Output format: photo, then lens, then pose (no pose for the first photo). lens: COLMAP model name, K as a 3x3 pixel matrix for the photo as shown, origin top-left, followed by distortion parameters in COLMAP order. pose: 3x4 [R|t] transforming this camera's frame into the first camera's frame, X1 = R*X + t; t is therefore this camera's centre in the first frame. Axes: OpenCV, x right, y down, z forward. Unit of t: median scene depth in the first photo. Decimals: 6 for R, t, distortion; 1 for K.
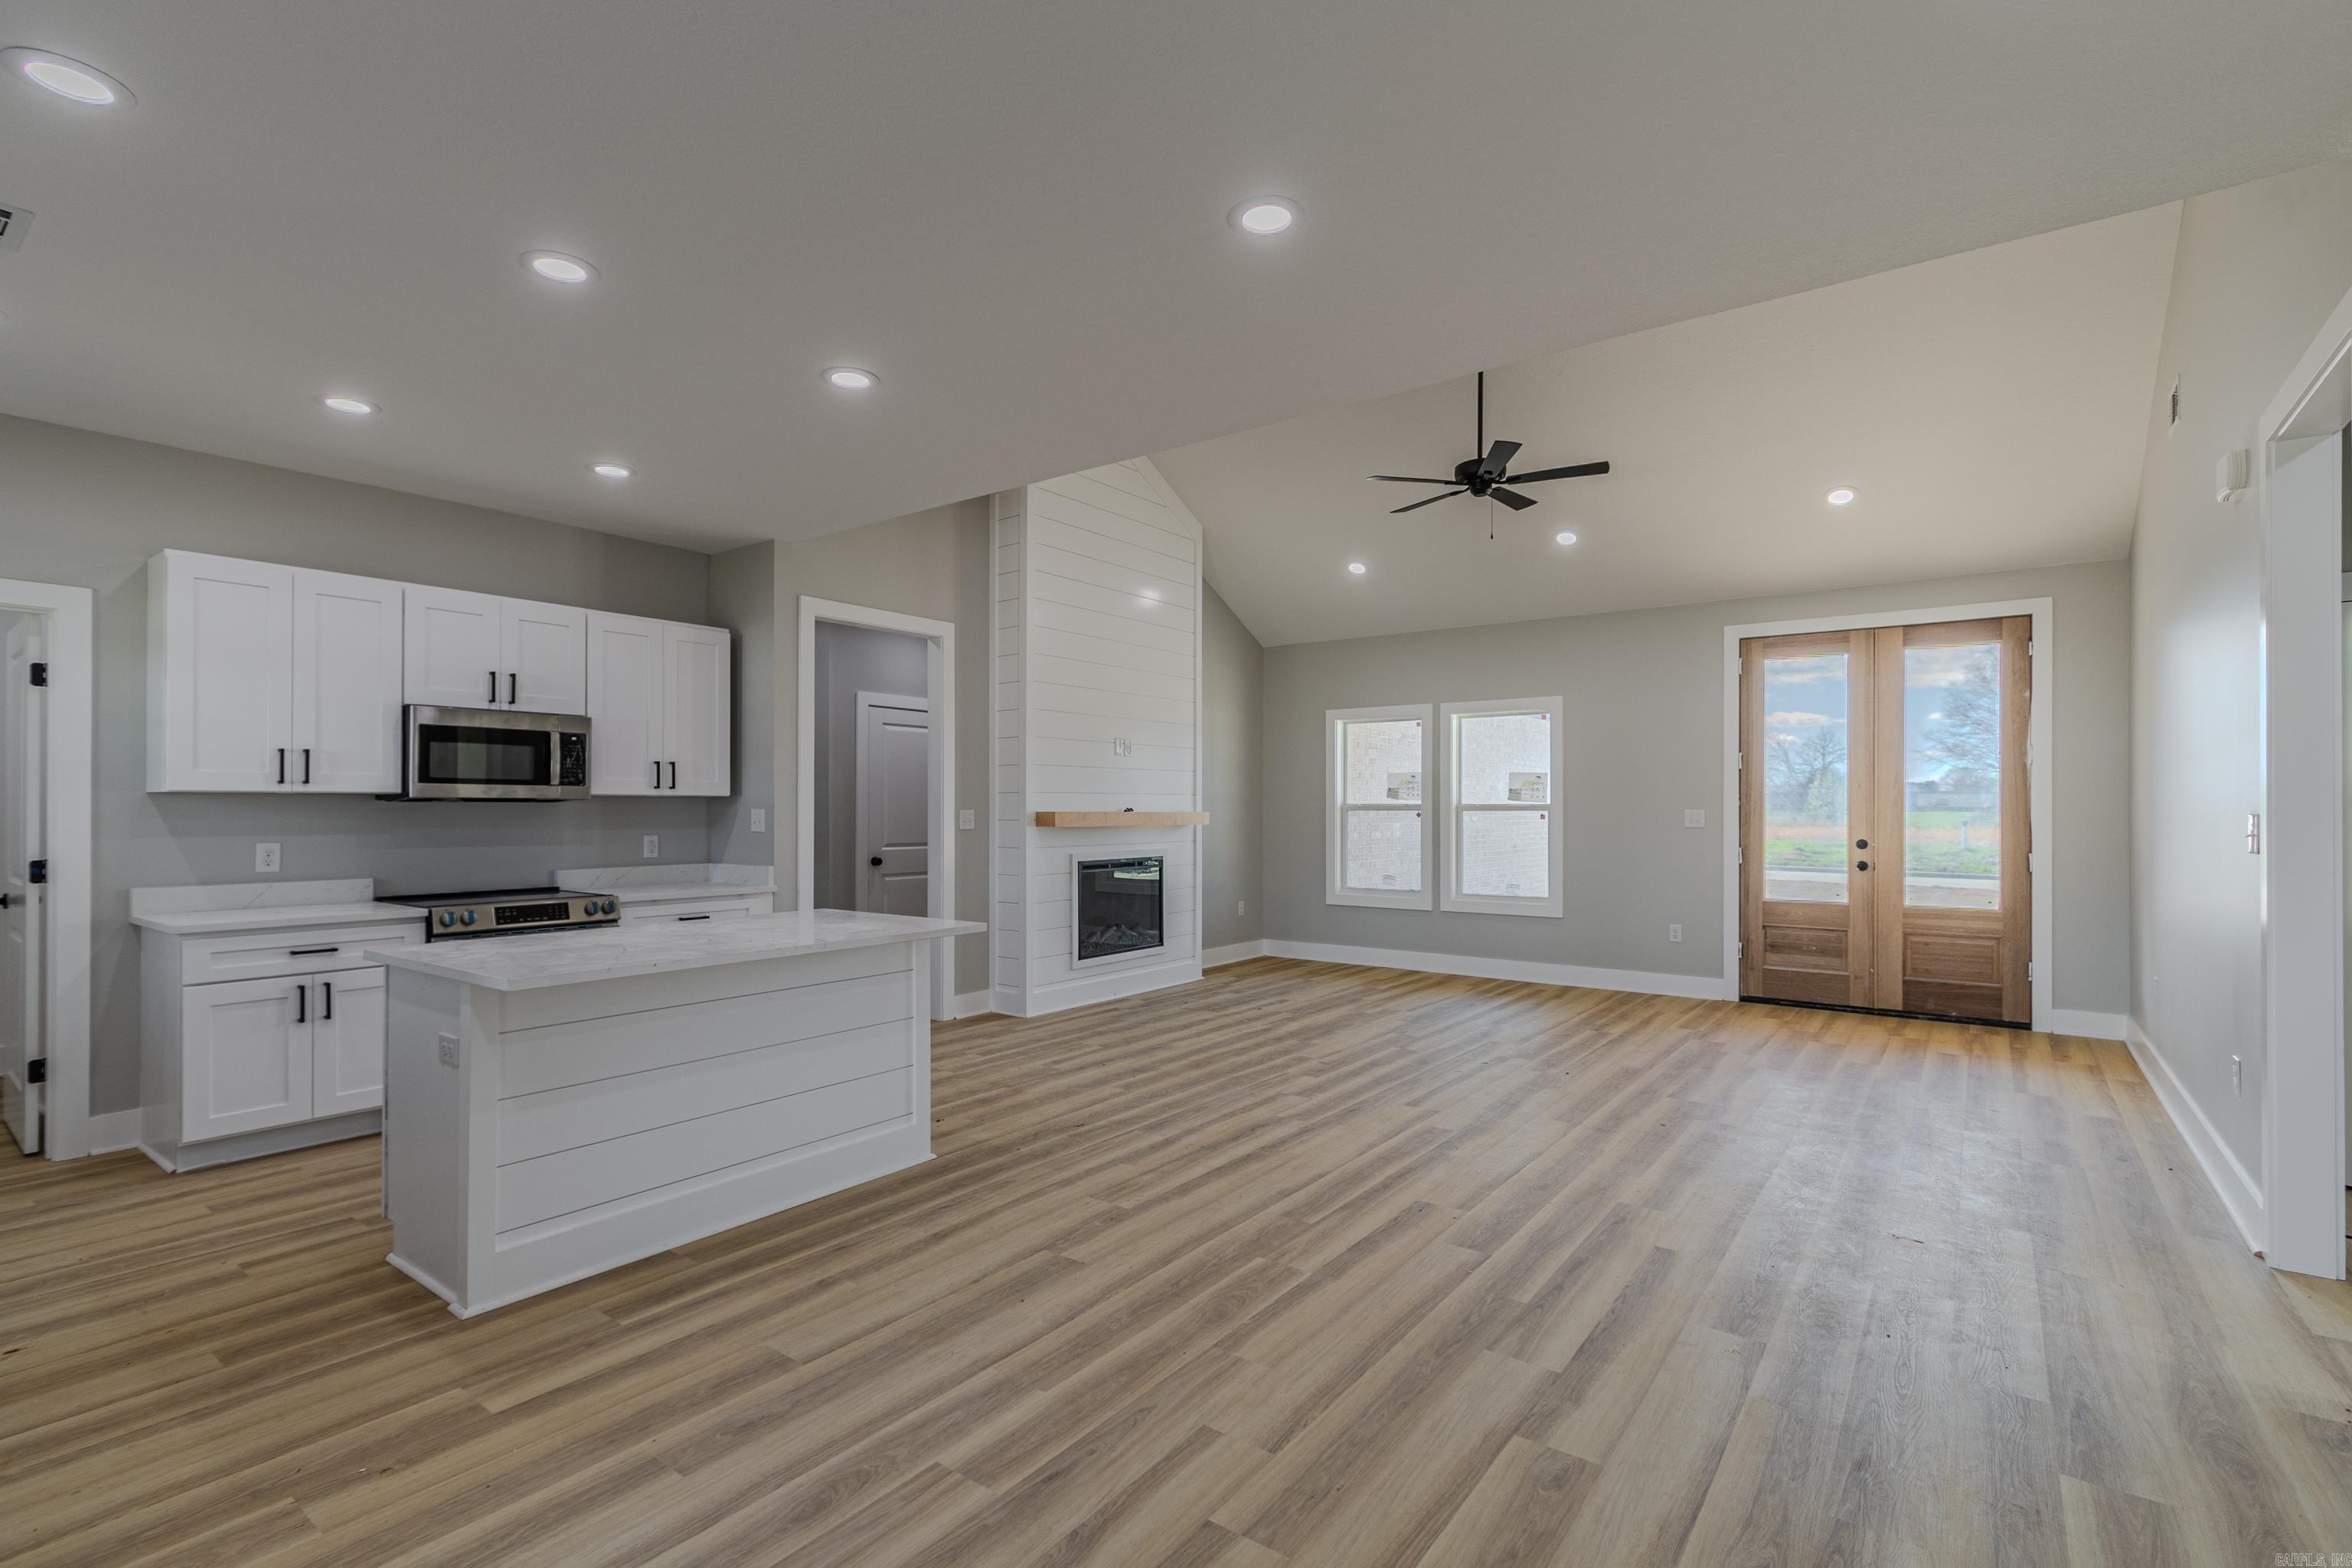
lens RADIAL K [[1078.0, 0, 1155.3], [0, 1078.0, 806.9], [0, 0, 1]] dist [0.008387, -0.003307]
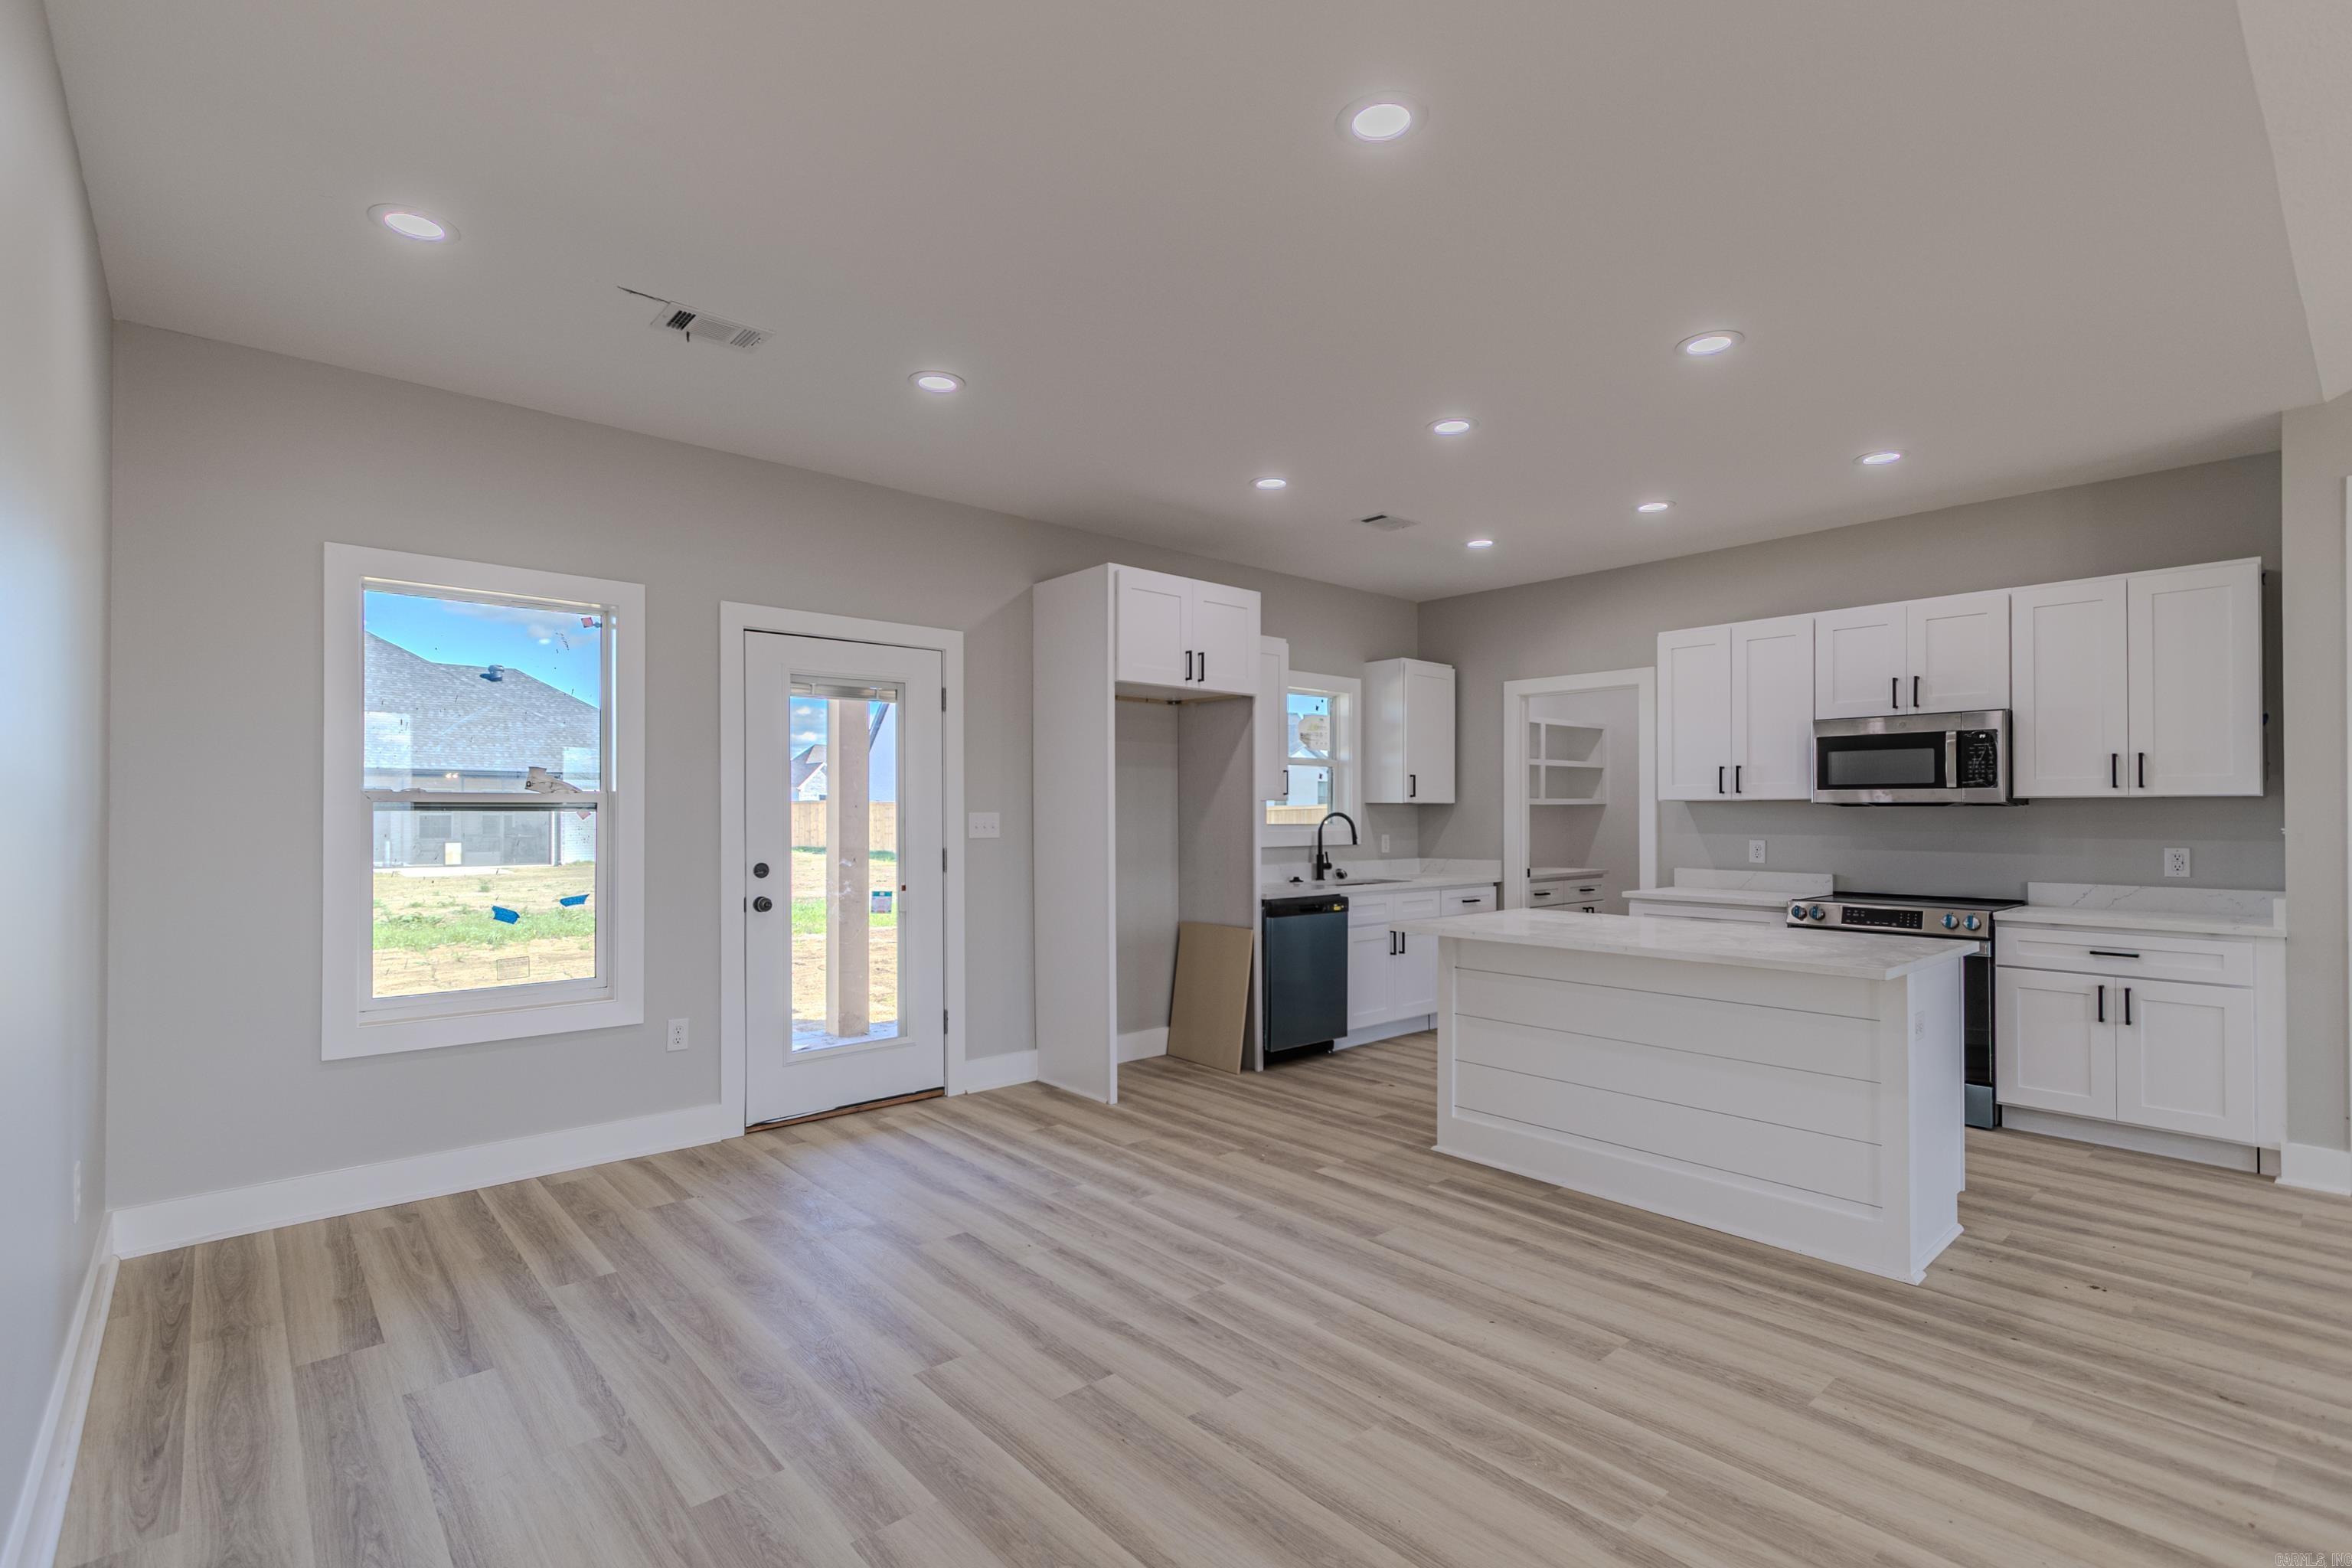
lens RADIAL K [[1078.0, 0, 1170.1], [0, 1078.0, 802.8], [0, 0, 1]] dist [0.008387, -0.003307]
pose [[-0.200644, -0.008714, -0.979626, 0.458698], [-0.000345, 0.999961, -0.008824, 0.000998], [0.979664, -0.001432, -0.200639, 0.473282]]
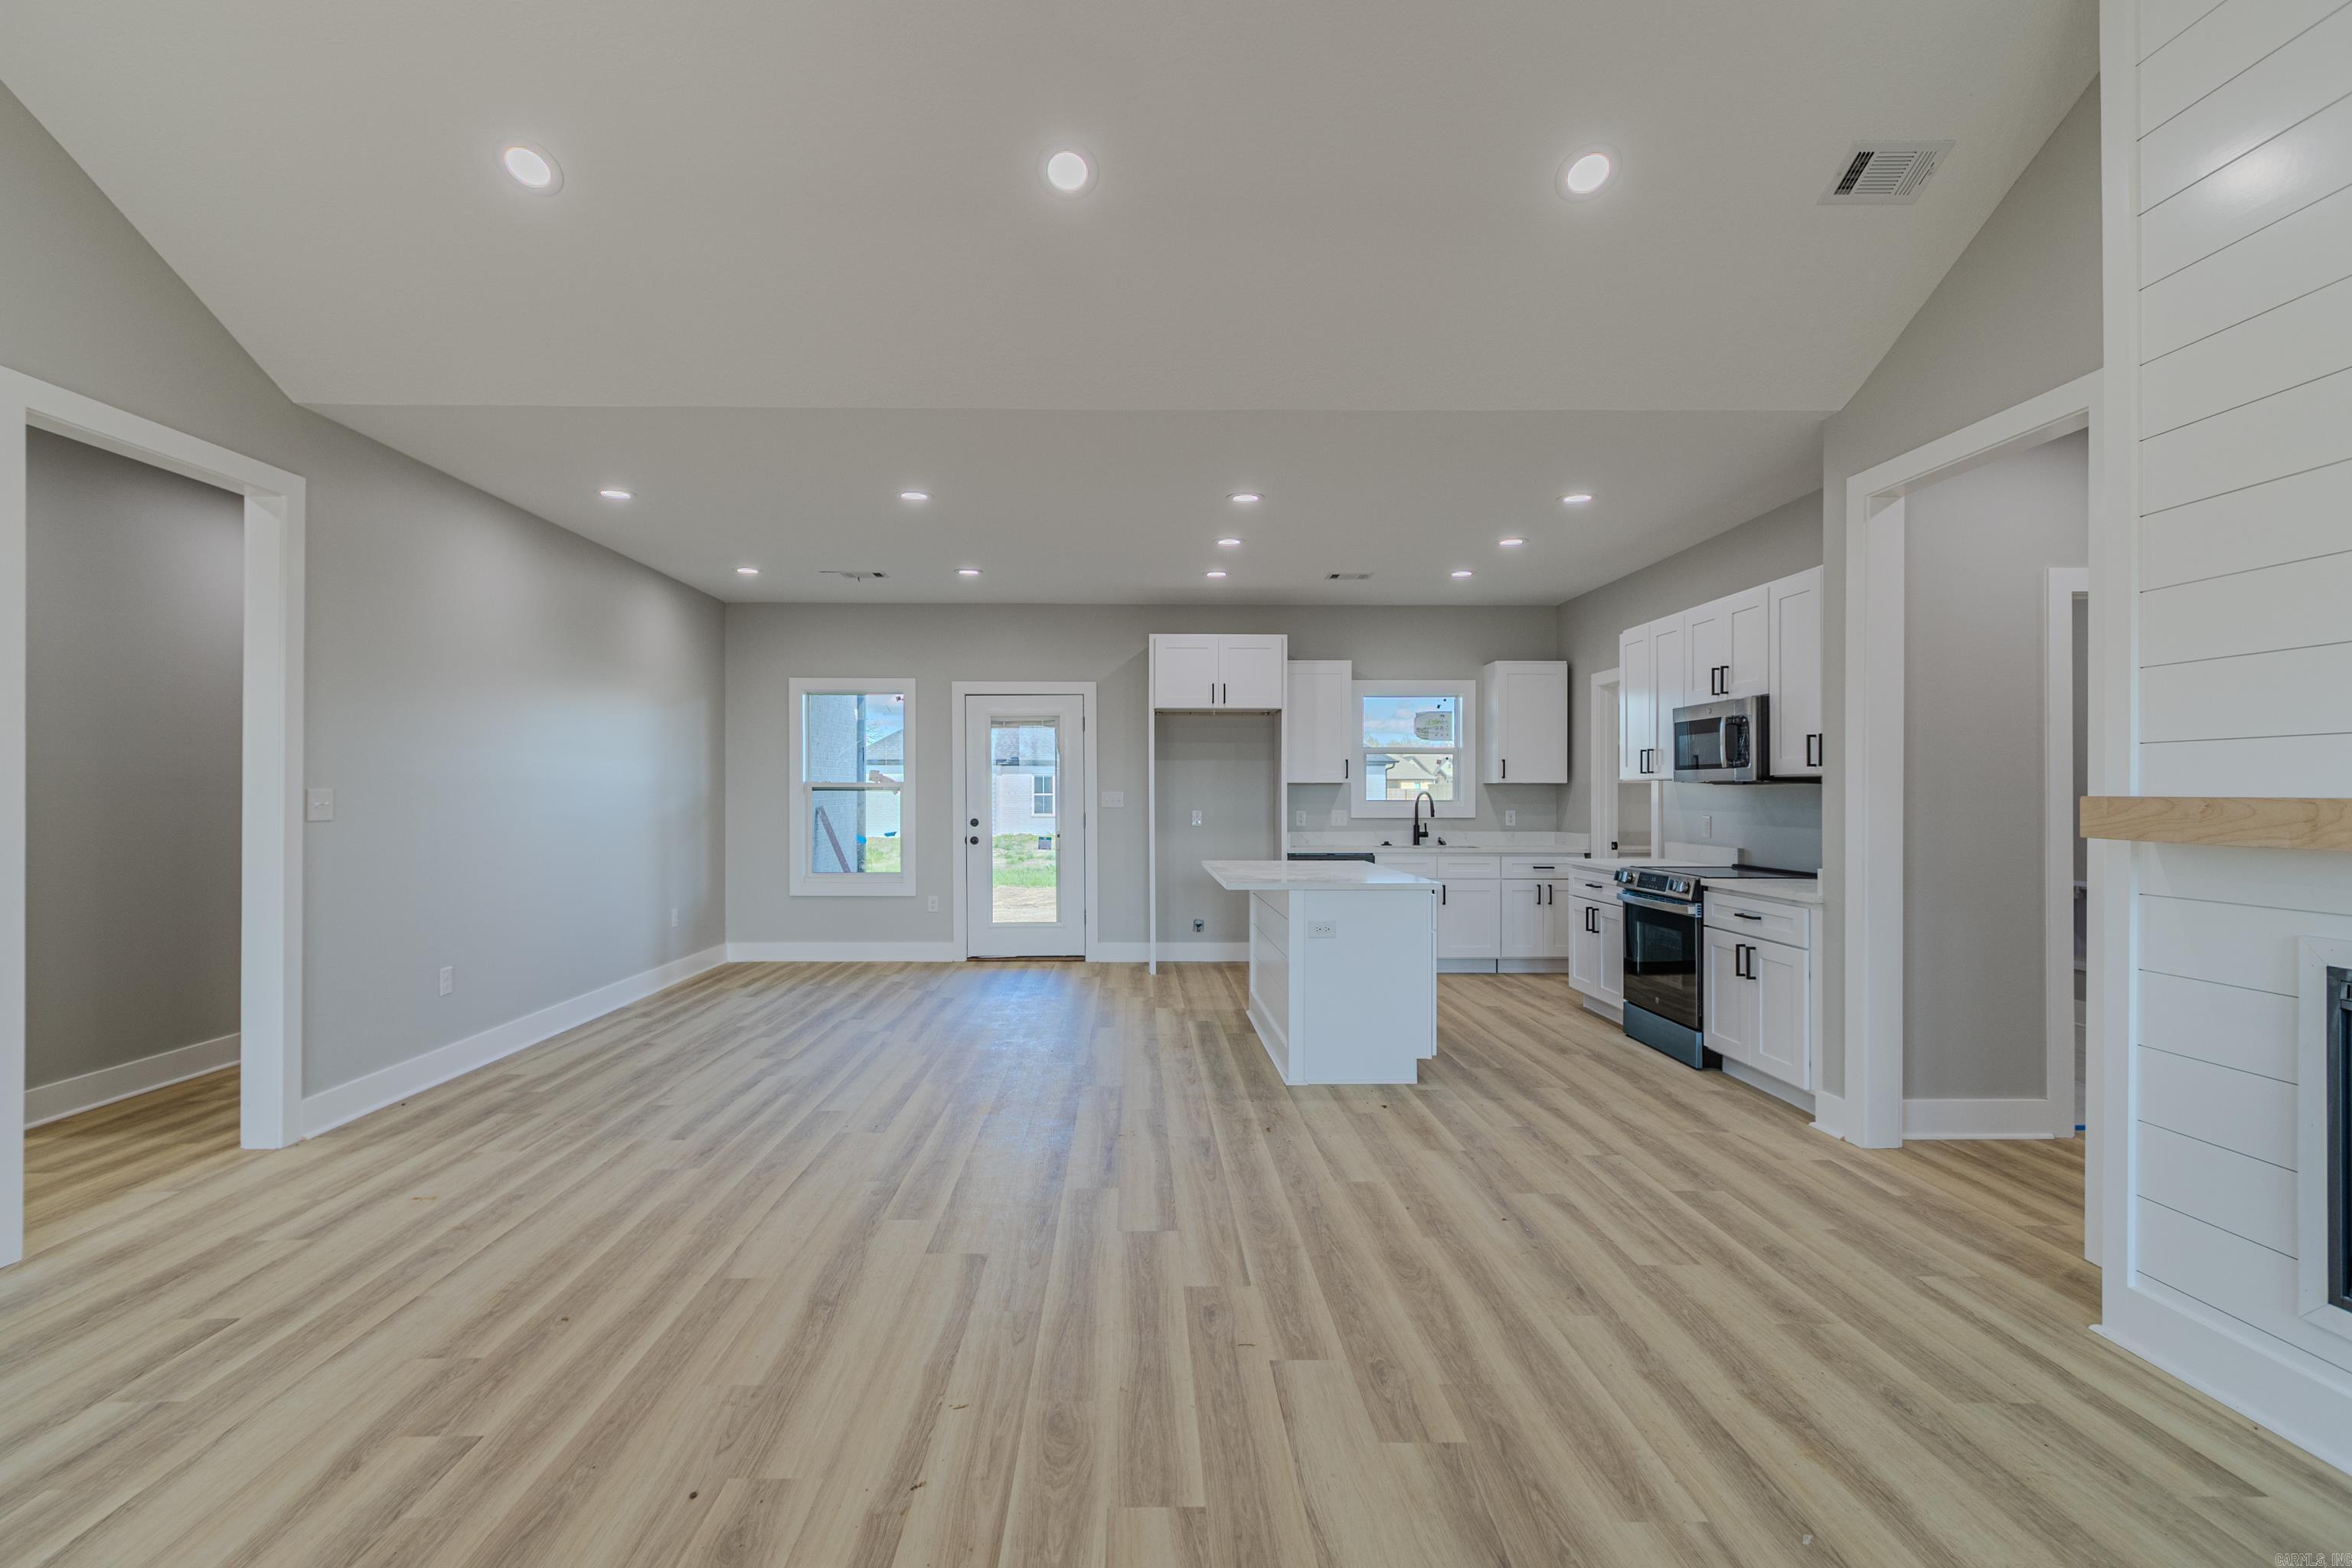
lens RADIAL K [[1078.0, 0, 1150.8], [0, 1078.0, 789.6], [0, 0, 1]] dist [0.008387, -0.003307]
pose [[-0.785097, -0.003228, -0.619365, 0.471130], [-0.000644, 0.999990, -0.004396, 0.005051], [0.619373, -0.003052, -0.785091, 1.339089]]
